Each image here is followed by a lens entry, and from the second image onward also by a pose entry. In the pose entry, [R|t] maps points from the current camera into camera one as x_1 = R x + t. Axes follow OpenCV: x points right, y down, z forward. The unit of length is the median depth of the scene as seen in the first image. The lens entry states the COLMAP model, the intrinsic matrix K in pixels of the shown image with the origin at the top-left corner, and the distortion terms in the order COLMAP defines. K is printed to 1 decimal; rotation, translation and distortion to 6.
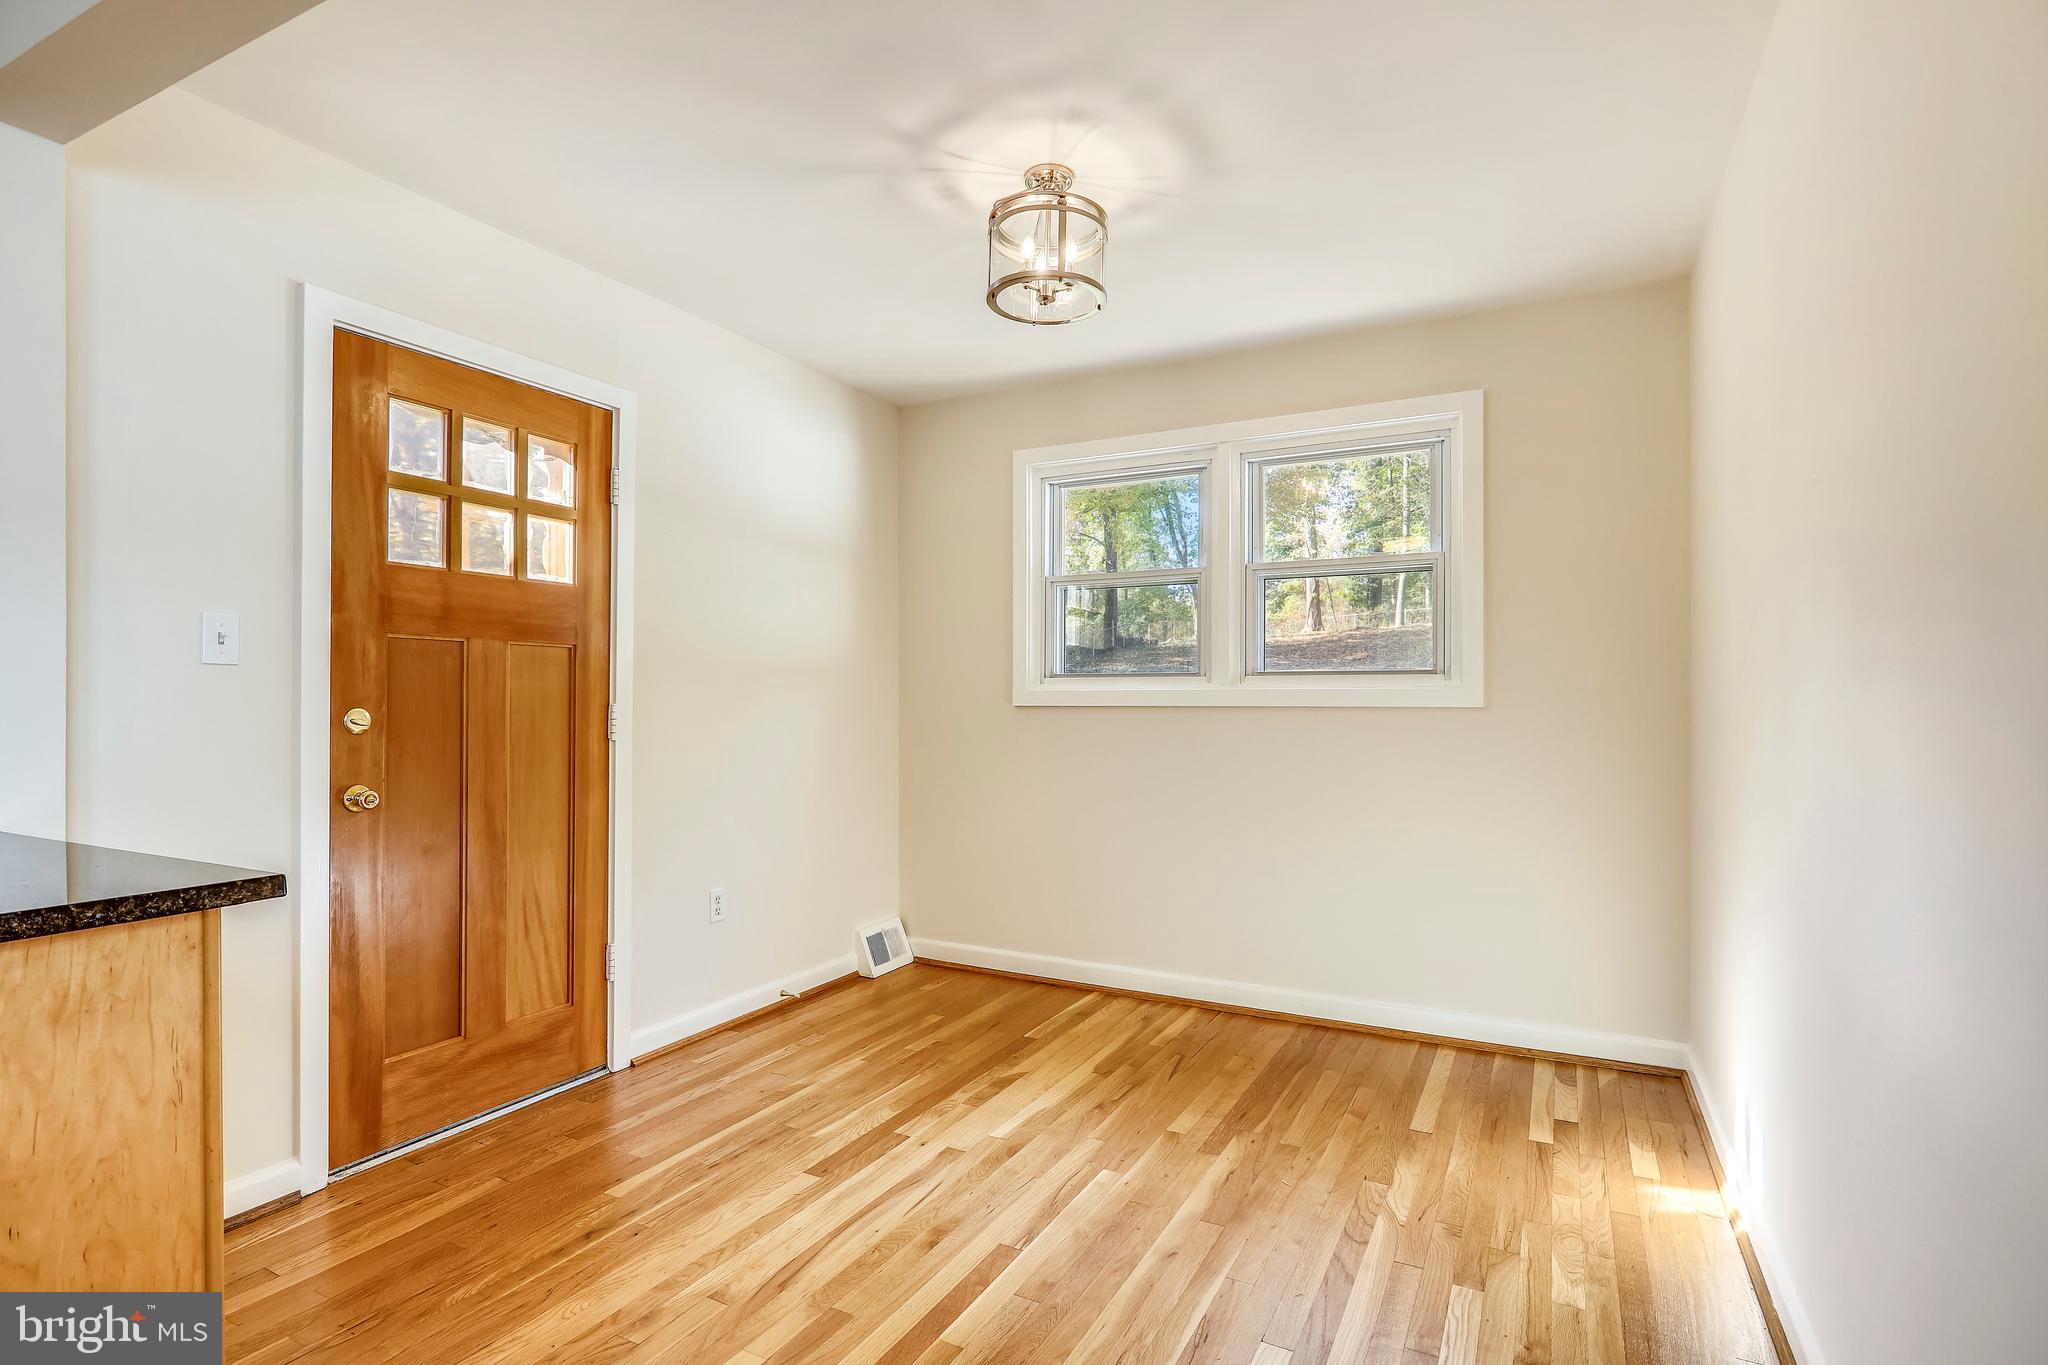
lens RADIAL K [[1002.8, 0, 1021.2], [0, 1002.8, 699.3], [0, 0, 1]] dist [-0.000055, -0.000201]
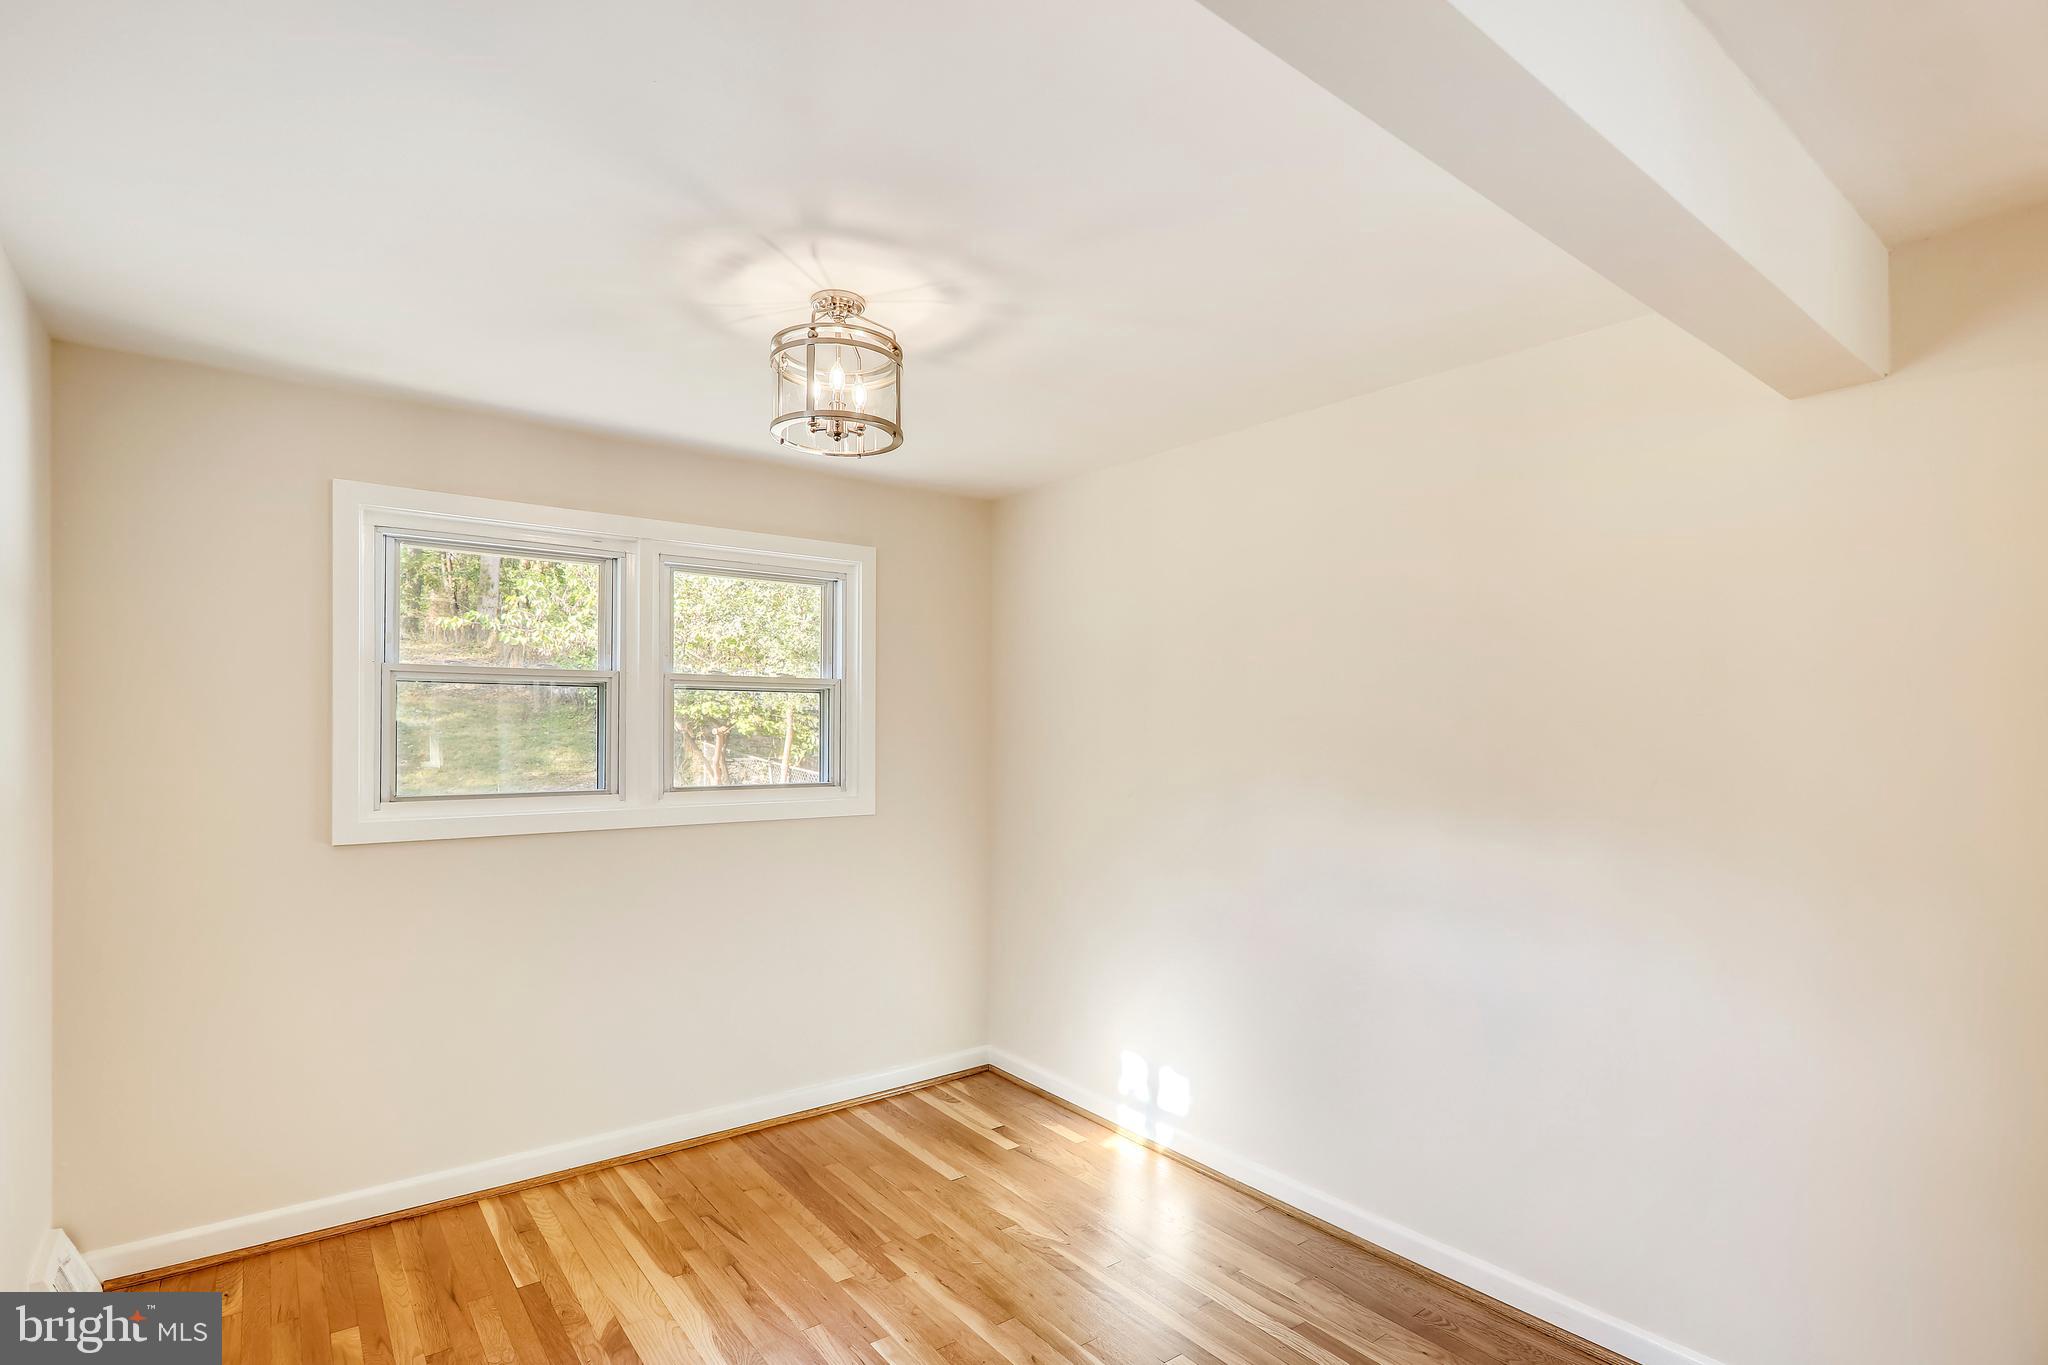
lens RADIAL K [[995.3, 0, 1021.3], [0, 995.3, 726.7], [0, 0, 1]] dist [-0.001729, -0.000268]
pose [[0.412153, 0.000985, 0.911114, -0.671848], [-0.005759, 0.999982, 0.001523, -0.121649], [-0.911096, -0.005875, 0.412151, 0.427482]]
